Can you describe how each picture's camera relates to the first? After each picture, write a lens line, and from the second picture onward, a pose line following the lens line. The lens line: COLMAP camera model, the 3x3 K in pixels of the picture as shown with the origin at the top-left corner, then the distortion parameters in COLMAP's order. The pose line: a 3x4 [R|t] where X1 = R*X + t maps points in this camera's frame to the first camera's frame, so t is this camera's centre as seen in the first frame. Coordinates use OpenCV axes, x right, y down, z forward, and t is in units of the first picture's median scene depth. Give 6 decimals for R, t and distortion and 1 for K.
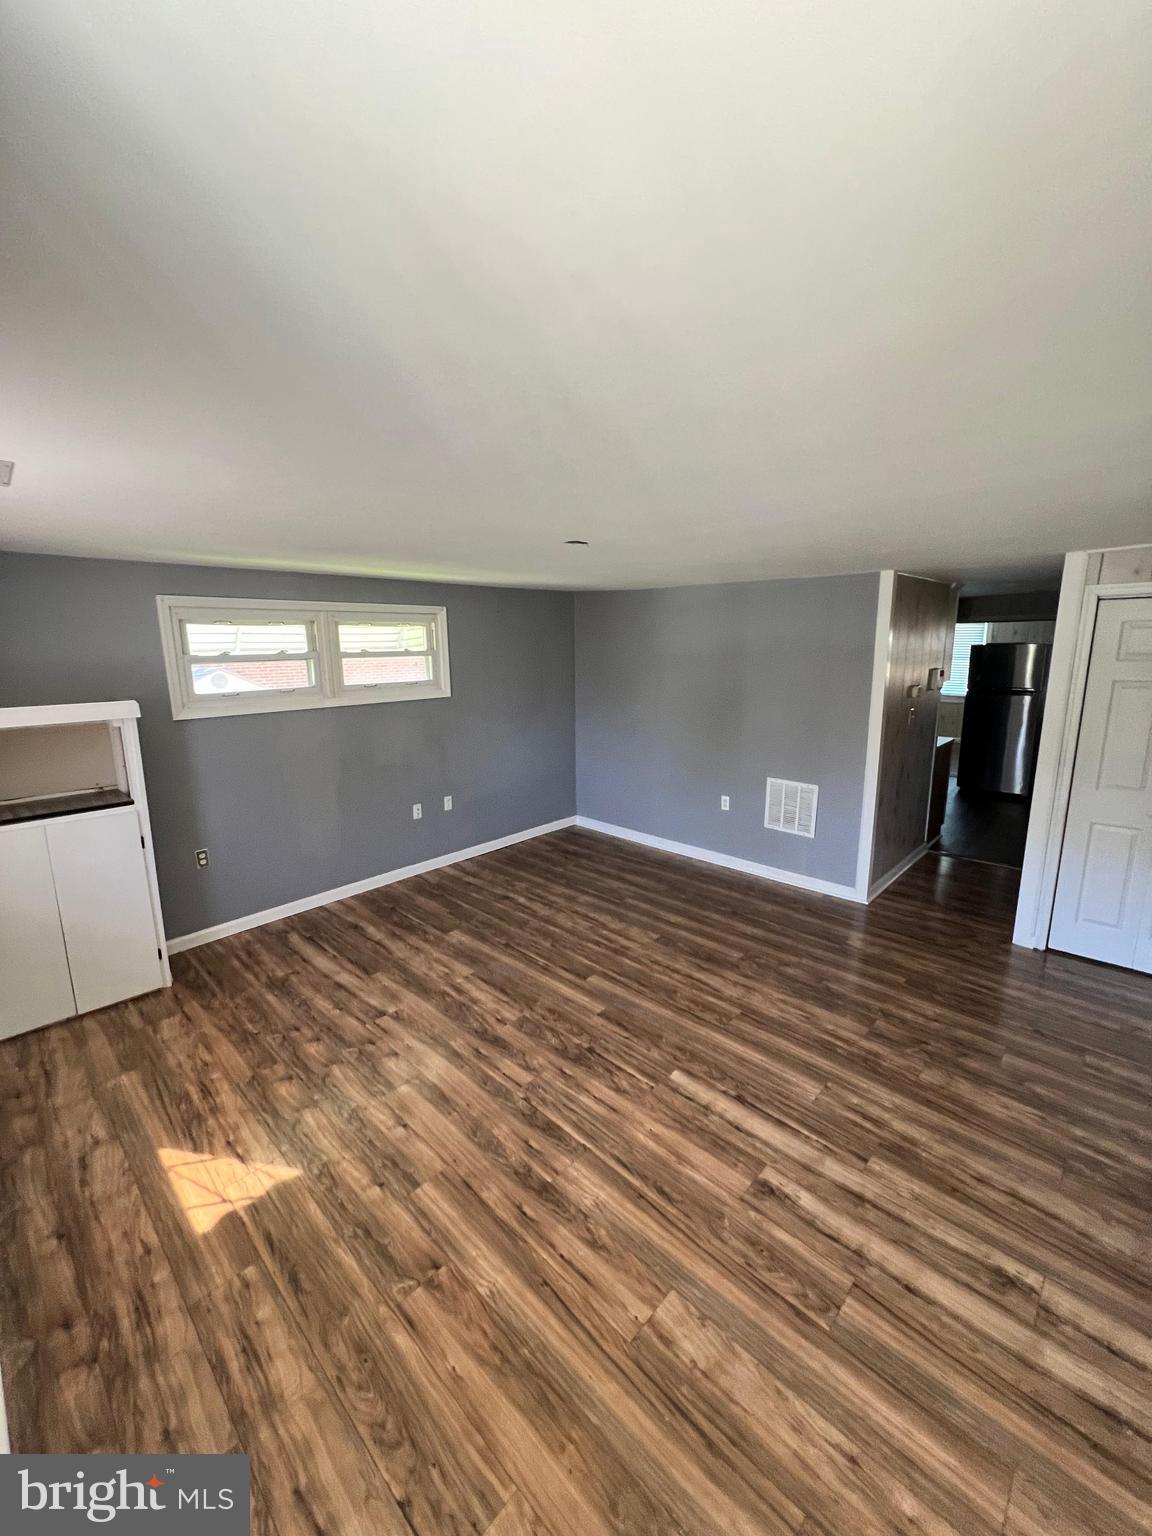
lens RADIAL K [[614.9, 0, 580.4], [0, 614.9, 761.6], [0, 0, 1]] dist [-0.007664, 0.002066]
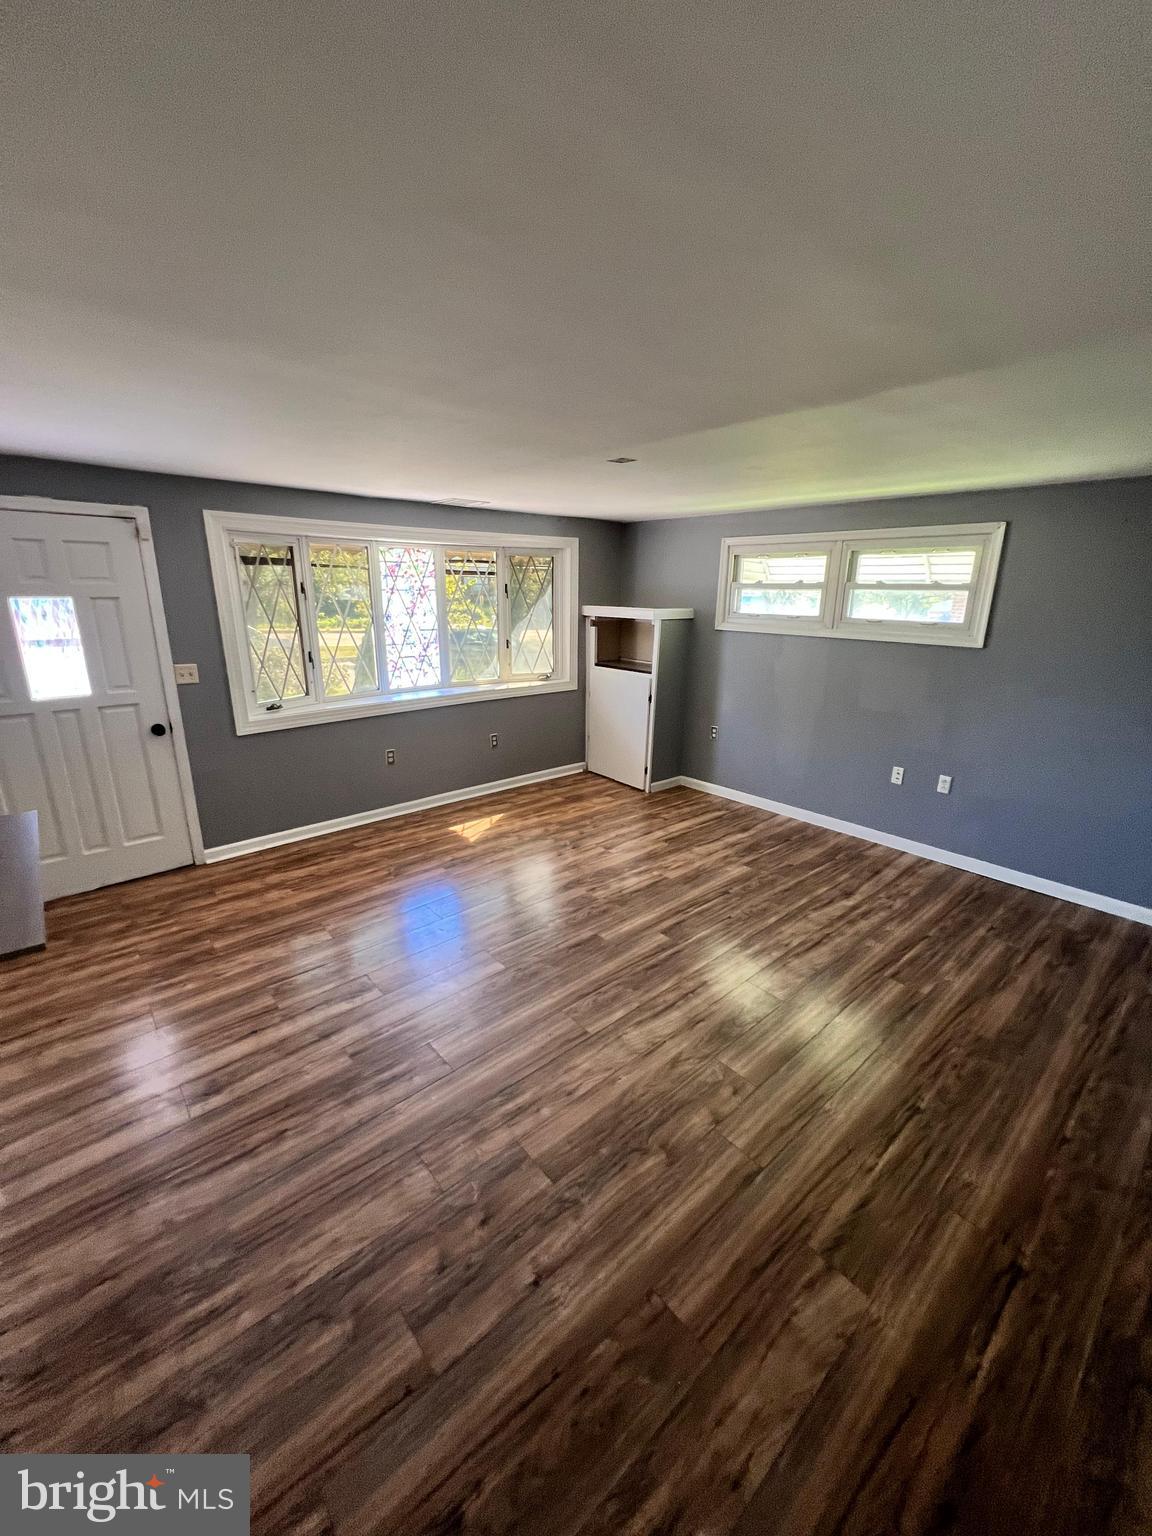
lens RADIAL K [[614.9, 0, 580.8], [0, 614.9, 766.5], [0, 0, 1]] dist [-0.007664, 0.002066]
pose [[-0.091362, 0.290111, -0.952622, 0.905948], [-0.200439, 0.931687, 0.302959, -0.157295], [0.975437, 0.218621, -0.026971, 0.908163]]
